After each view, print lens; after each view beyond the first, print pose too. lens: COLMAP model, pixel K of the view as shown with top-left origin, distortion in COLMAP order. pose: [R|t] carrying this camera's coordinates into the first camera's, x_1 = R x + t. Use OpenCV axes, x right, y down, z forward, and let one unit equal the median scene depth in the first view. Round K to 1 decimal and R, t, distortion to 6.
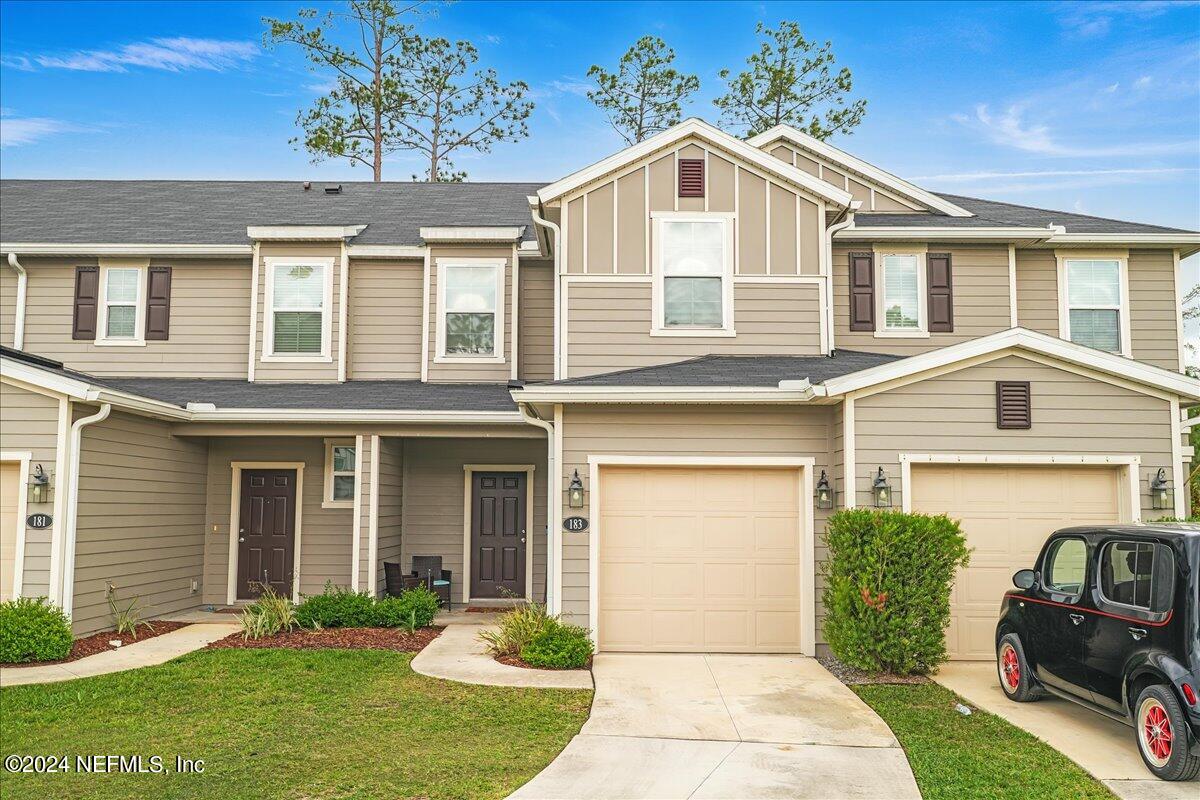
lens RADIAL K [[1136.4, 0, 577.7], [0, 1136.4, 384.8], [0, 0, 1]] dist [0.000459, -0.009019]
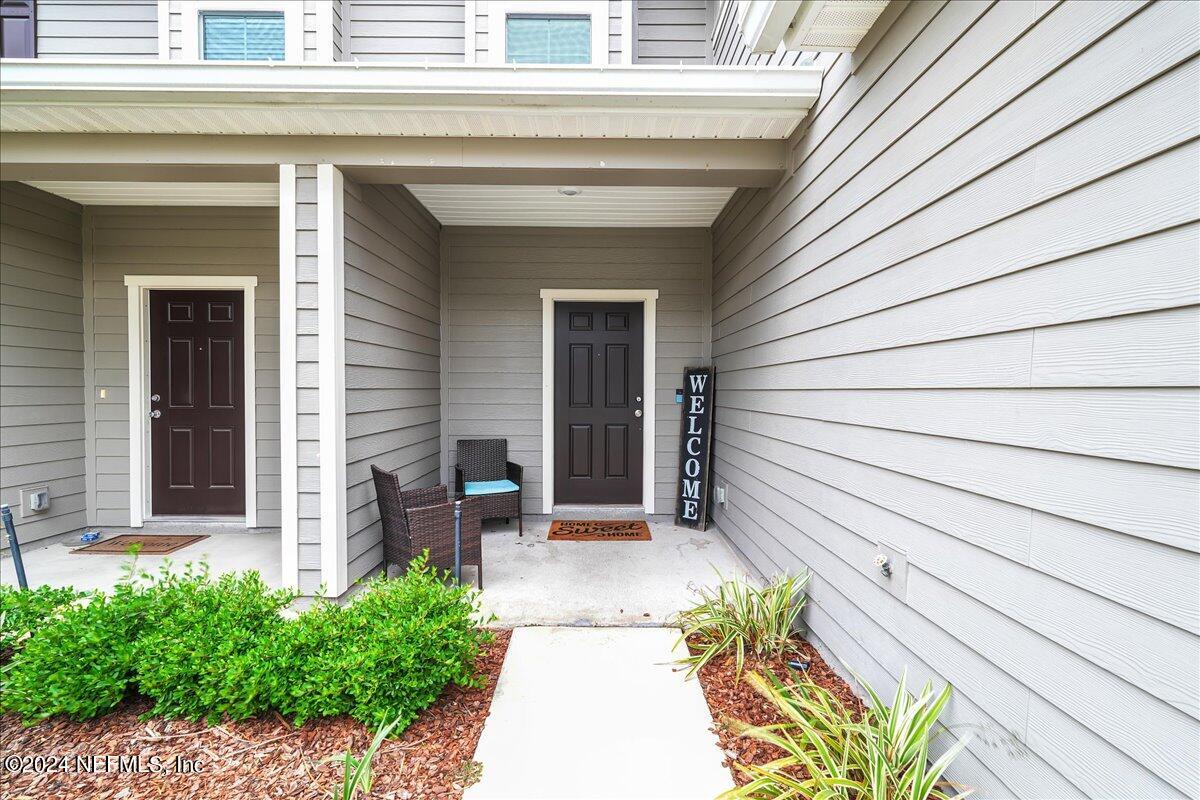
lens RADIAL K [[525.8, 0, 599.2], [0, 525.8, 401.1], [0, 0, 1]] dist [-0.000589, 0.000088]
pose [[0.999808, -0.001029, 0.019574, -0.081271], [-0.001453, 0.991984, 0.126355, 0.101789], [-0.019547, -0.126359, 0.991792, 0.776149]]
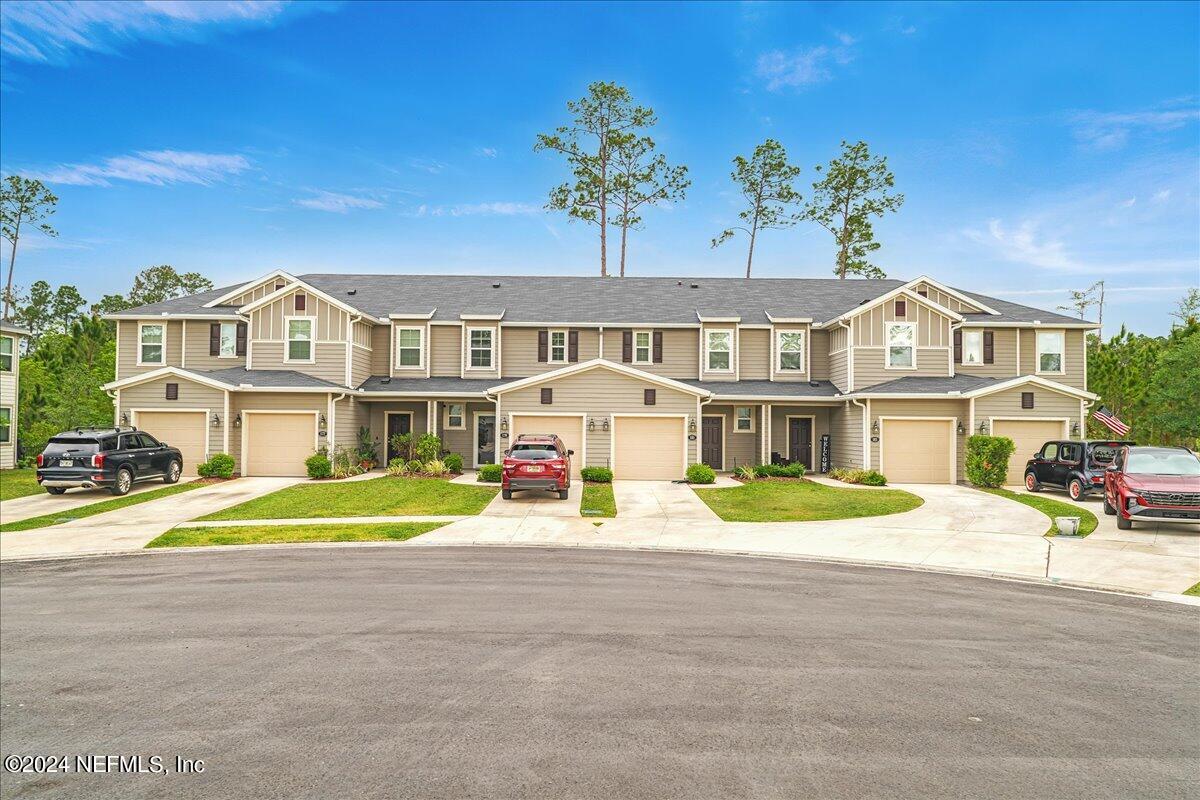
lens RADIAL K [[1002.4, 0, 600.0], [0, 1002.4, 400.0], [0, 0, 1]] dist [0.092169, -0.000811]
pose [[0.998860, 0.002584, 0.047660, -0.651196], [-0.006532, 0.996538, 0.082880, -0.148905], [-0.047281, -0.083097, 0.995419, -1.211580]]
